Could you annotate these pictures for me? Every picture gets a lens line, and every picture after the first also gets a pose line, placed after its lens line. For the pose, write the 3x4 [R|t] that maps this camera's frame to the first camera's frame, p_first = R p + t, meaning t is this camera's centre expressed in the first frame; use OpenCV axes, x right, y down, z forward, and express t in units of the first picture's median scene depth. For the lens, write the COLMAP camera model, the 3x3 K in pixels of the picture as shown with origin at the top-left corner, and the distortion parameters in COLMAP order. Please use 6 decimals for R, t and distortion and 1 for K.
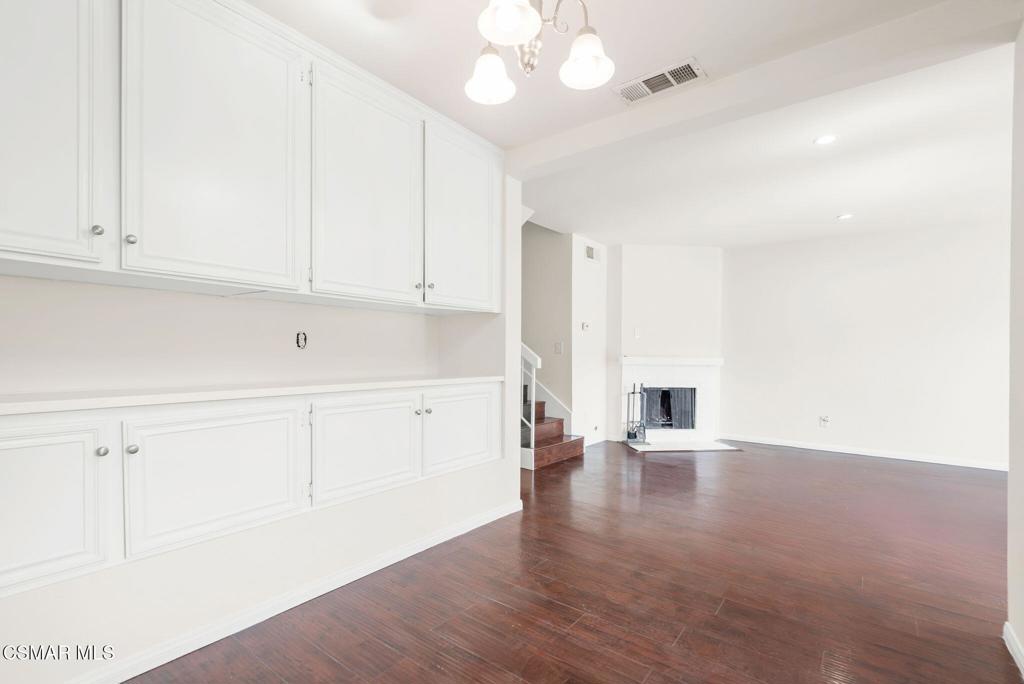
lens RADIAL K [[456.4, 0, 510.8], [0, 456.4, 359.5], [0, 0, 1]] dist [0.011503, -0.000095]
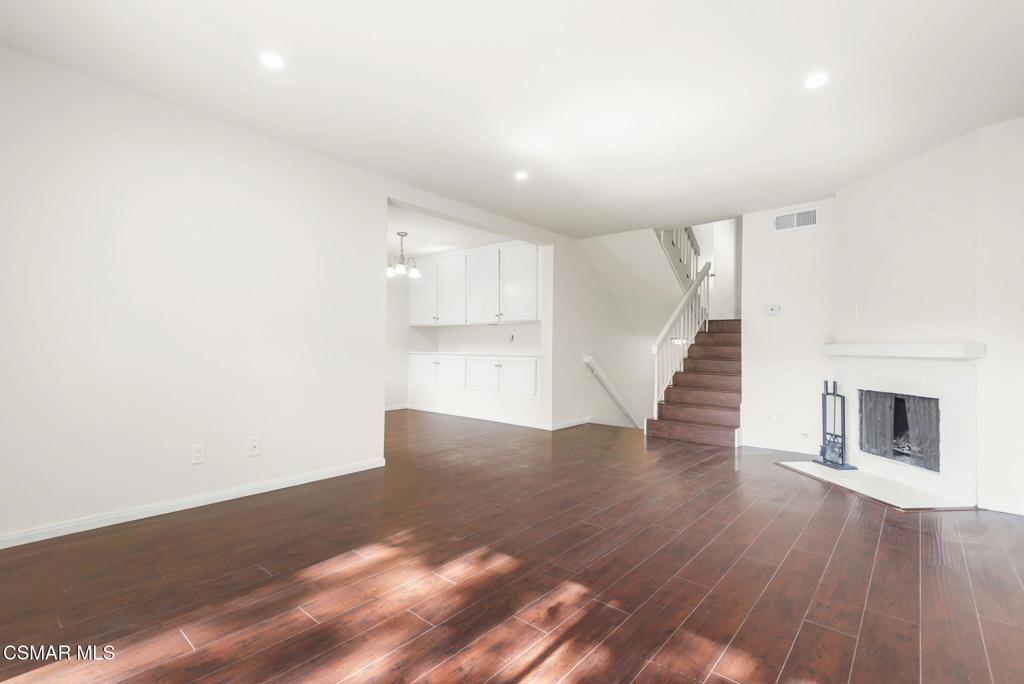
lens RADIAL K [[464.8, 0, 520.9], [0, 464.8, 345.0], [0, 0, 1]] dist [-0.000699, -0.001257]
pose [[-0.032367, -0.018371, -0.999307, 1.002377], [-0.022372, 0.999594, -0.017652, 0.018758], [0.999226, 0.021785, -0.032765, 0.518804]]
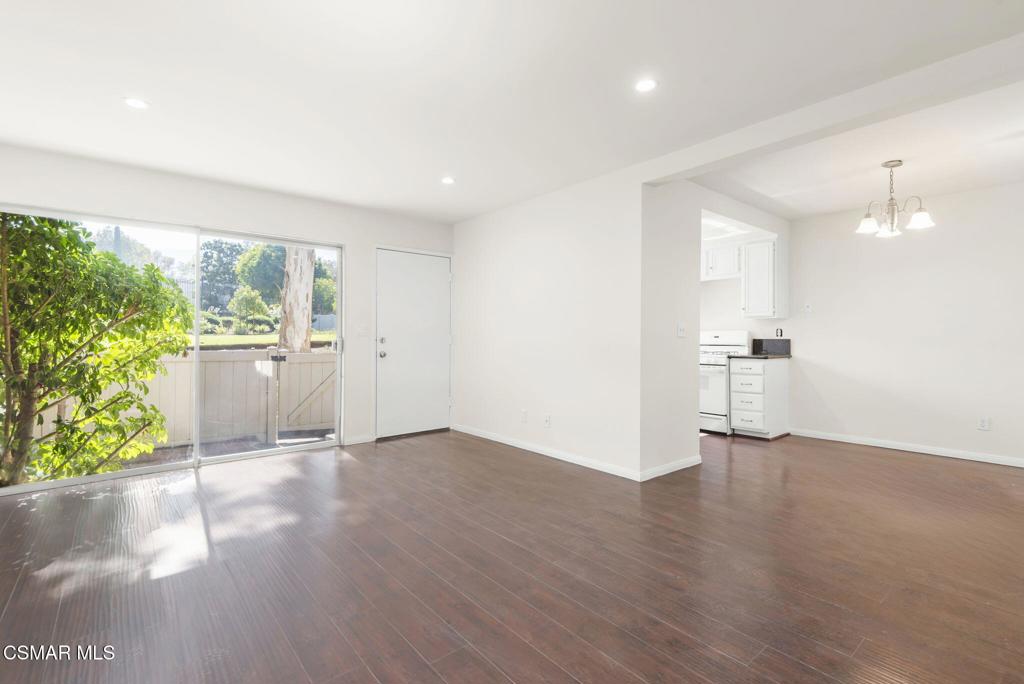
lens RADIAL K [[465.4, 0, 512.4], [0, 465.4, 346.0], [0, 0, 1]] dist [0.011637, -0.001492]
pose [[-0.979570, -0.014605, 0.200573, 0.365861], [-0.005414, 0.998913, 0.046296, -0.019437], [-0.201031, 0.044265, -0.978584, 0.942701]]
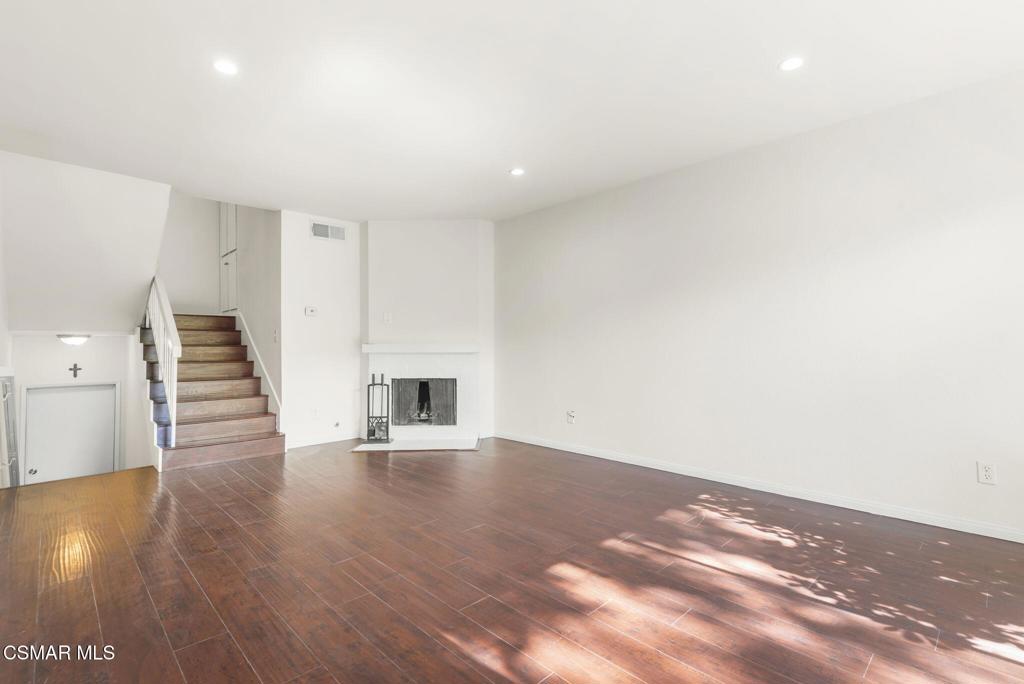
lens RADIAL K [[465.4, 0, 512.4], [0, 465.4, 346.0], [0, 0, 1]] dist [0.011637, -0.001492]
pose [[0.992653, -0.015745, -0.119966, 0.632531], [0.014214, 0.999806, -0.013612, 0.013413], [0.120157, 0.011807, 0.992685, 0.123510]]
